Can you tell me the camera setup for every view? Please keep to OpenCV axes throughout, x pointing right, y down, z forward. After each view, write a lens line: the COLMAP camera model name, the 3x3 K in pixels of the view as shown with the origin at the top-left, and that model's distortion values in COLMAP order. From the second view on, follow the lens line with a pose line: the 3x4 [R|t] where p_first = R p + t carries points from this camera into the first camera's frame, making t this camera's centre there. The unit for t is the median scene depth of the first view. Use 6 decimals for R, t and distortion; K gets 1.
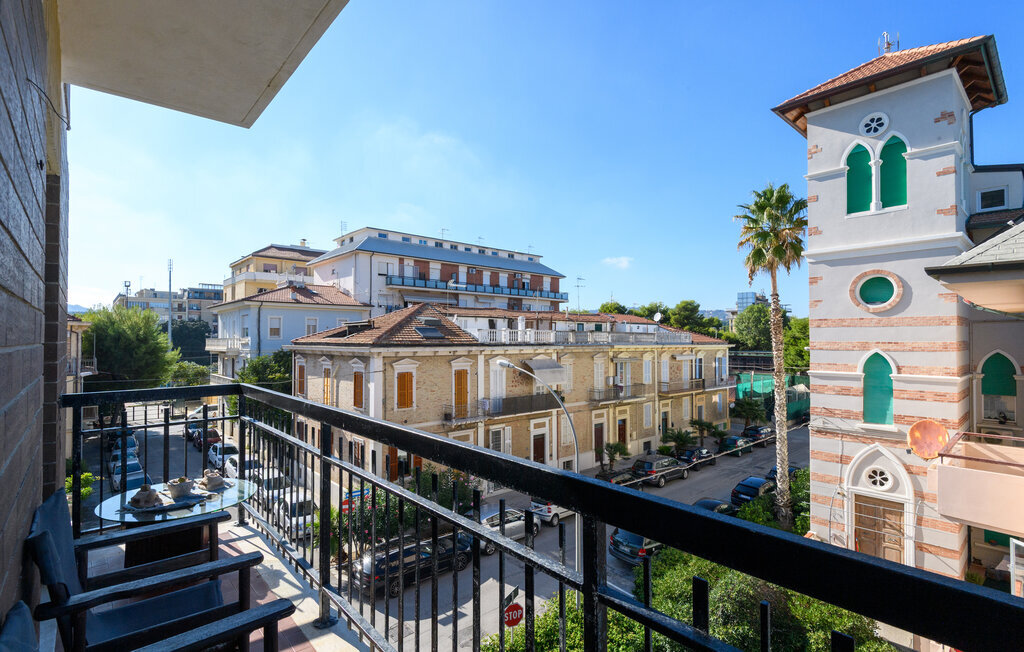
lens RADIAL K [[474.3, 0, 494.1], [0, 474.3, 332.3], [0, 0, 1]] dist [0.008951, -0.006237]
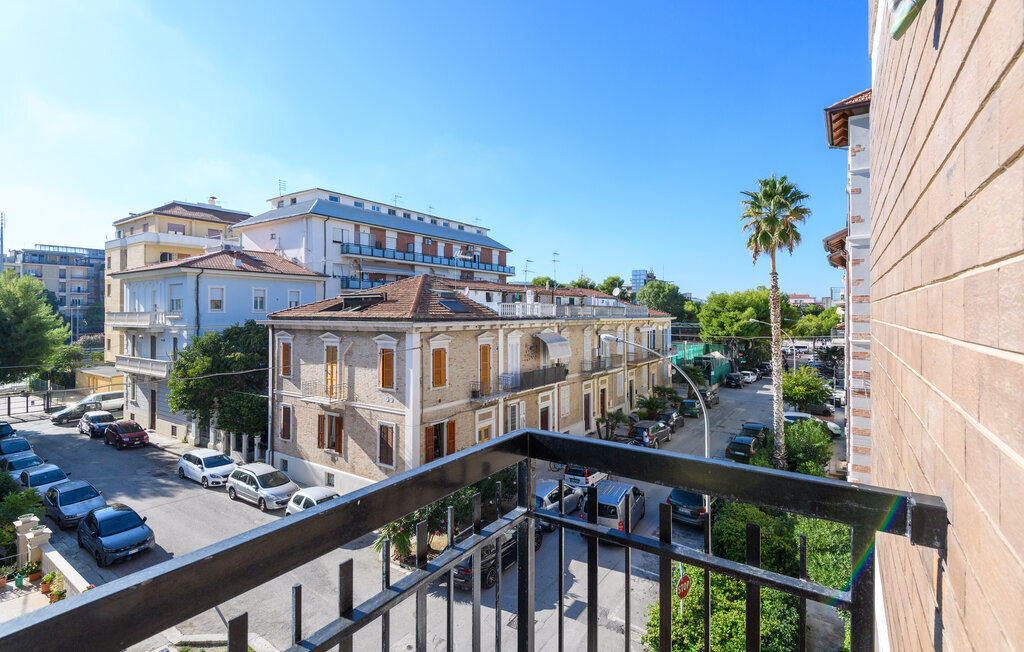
lens RADIAL K [[474.3, 0, 516.8], [0, 474.3, 311.6], [0, 0, 1]] dist [0.008951, -0.006237]
pose [[0.966802, -0.000720, 0.255524, -0.164208], [-0.002586, 0.999917, 0.012600, -0.000374], [-0.255512, -0.012842, 0.966720, 0.034224]]
